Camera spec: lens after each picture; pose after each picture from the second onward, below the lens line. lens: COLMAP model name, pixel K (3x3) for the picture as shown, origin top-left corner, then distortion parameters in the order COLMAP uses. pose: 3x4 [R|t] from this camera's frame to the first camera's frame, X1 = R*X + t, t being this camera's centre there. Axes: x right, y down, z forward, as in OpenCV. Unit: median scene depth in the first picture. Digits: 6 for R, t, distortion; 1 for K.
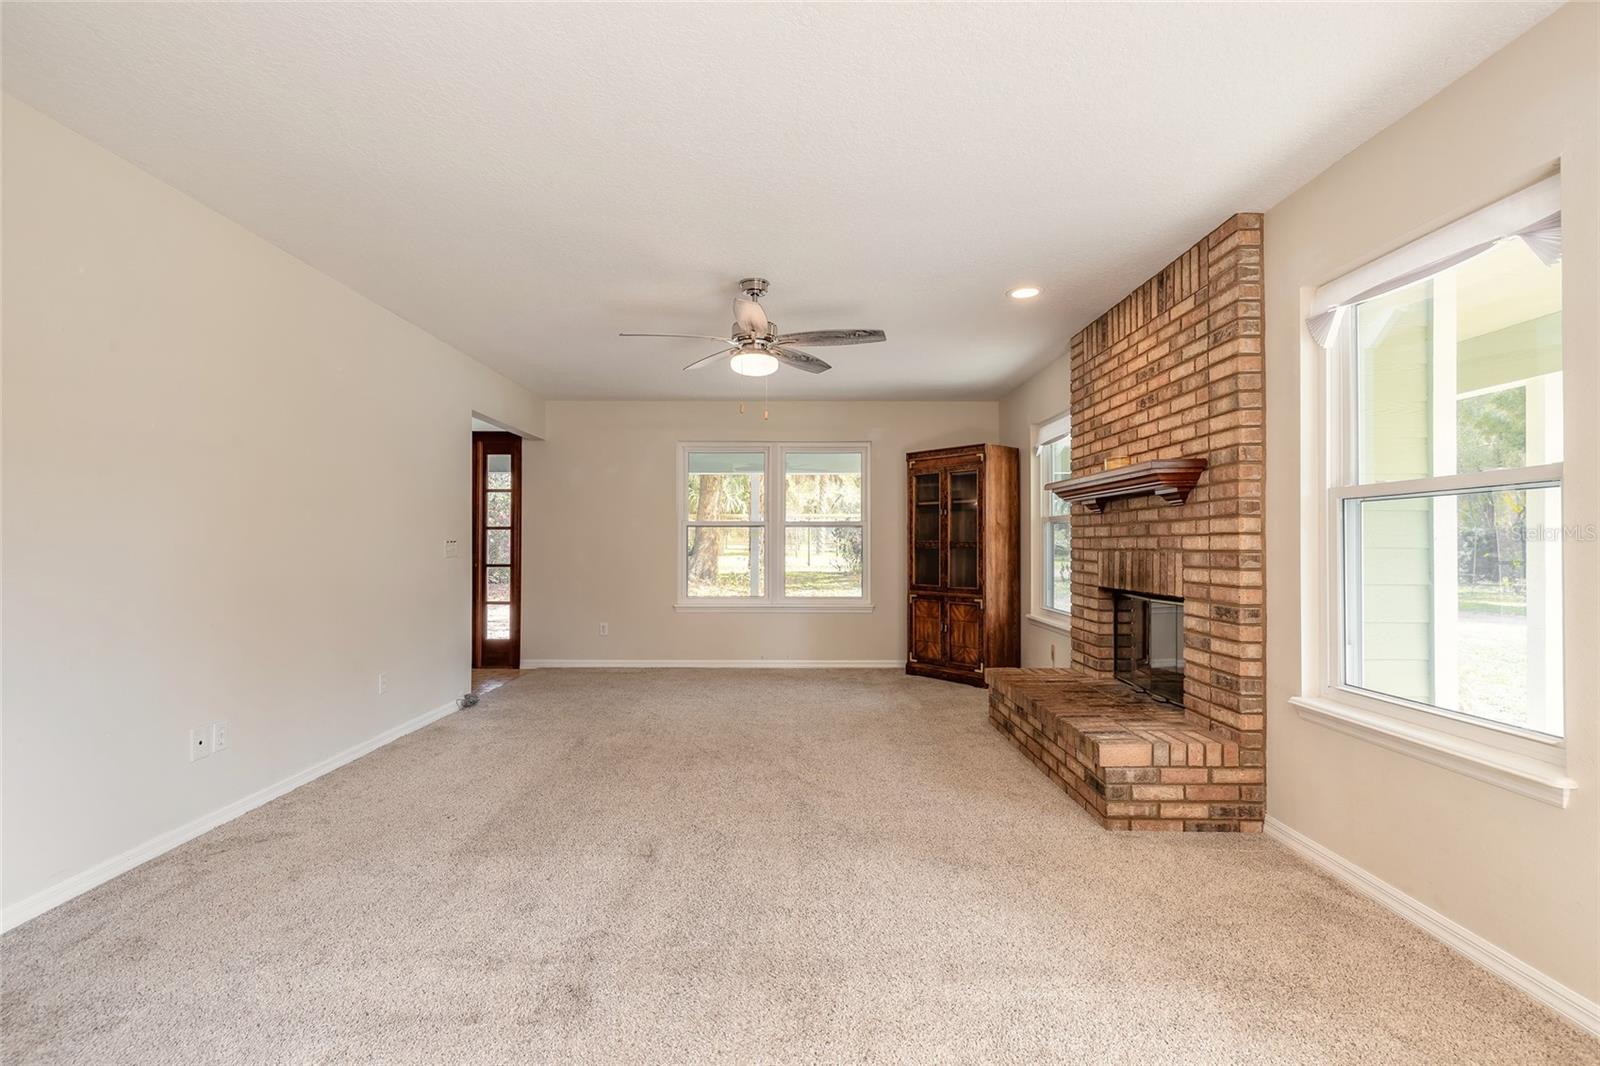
lens RADIAL K [[719.4, 0, 794.7], [0, 719.4, 539.5], [0, 0, 1]] dist [0.007651, -0.002377]
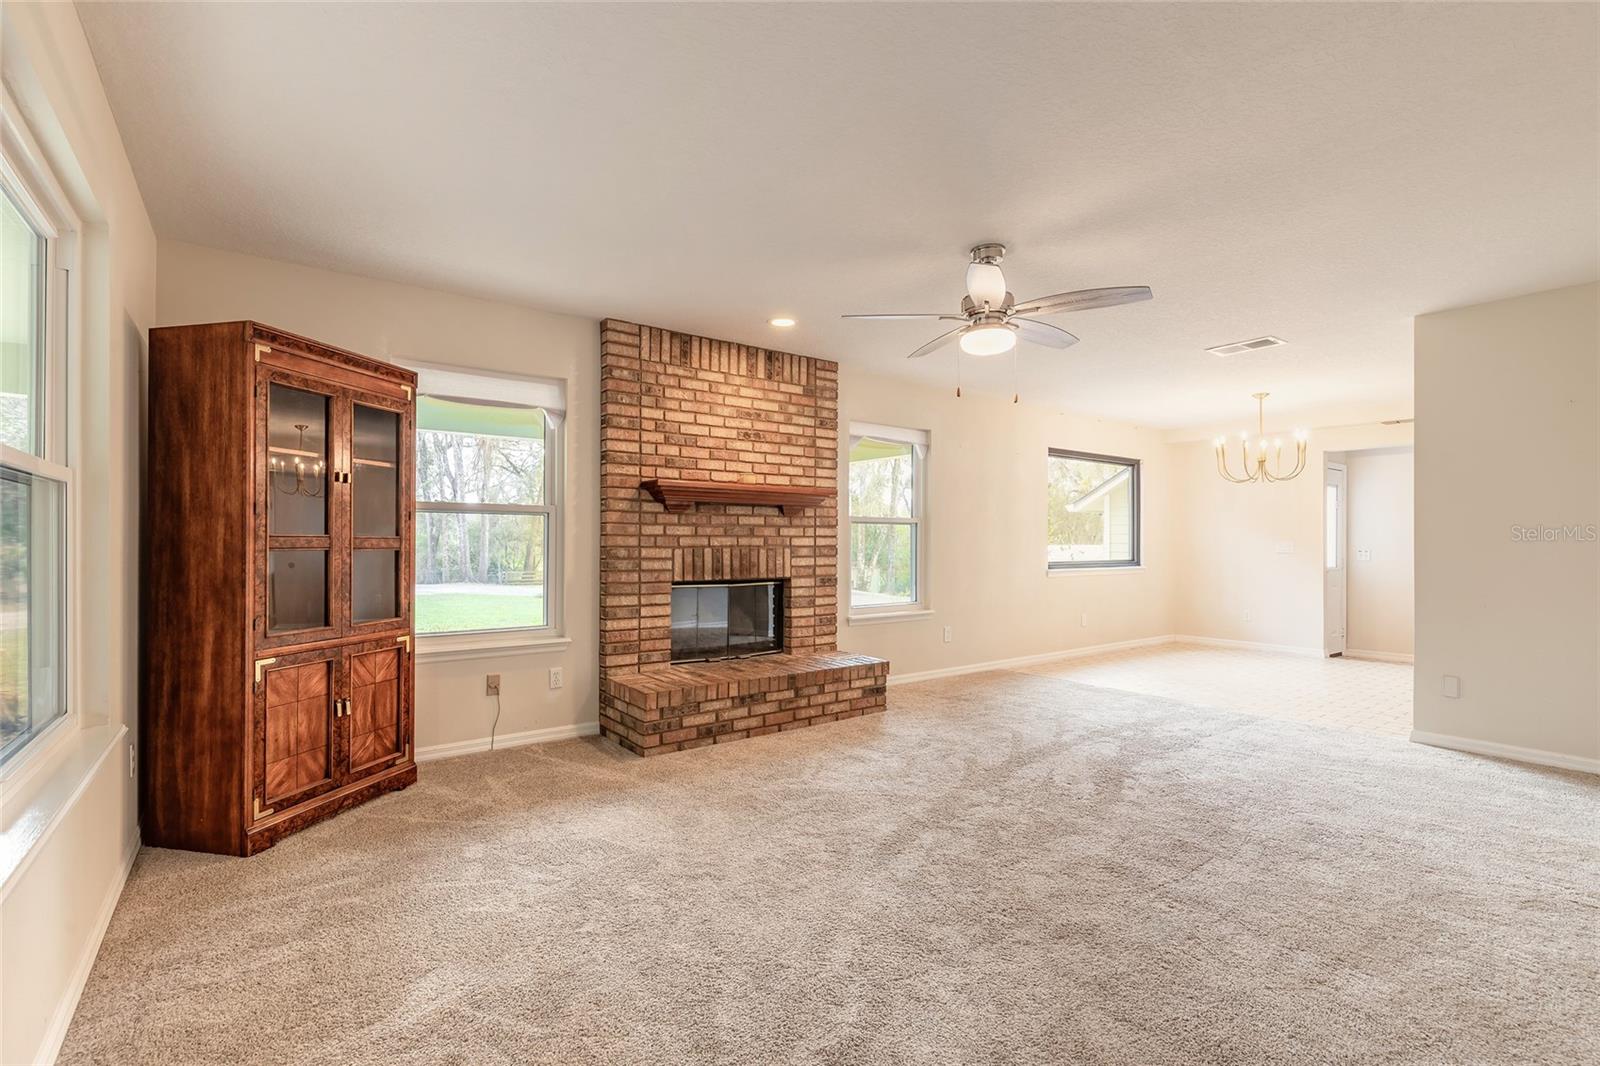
lens RADIAL K [[719.4, 0, 796.3], [0, 719.4, 540.3], [0, 0, 1]] dist [0.007651, -0.002377]
pose [[-0.603297, 0.000419, 0.797517, -0.654571], [-0.007000, 0.999959, -0.005821, 0.010374], [-0.797486, -0.009094, -0.603269, 1.814837]]
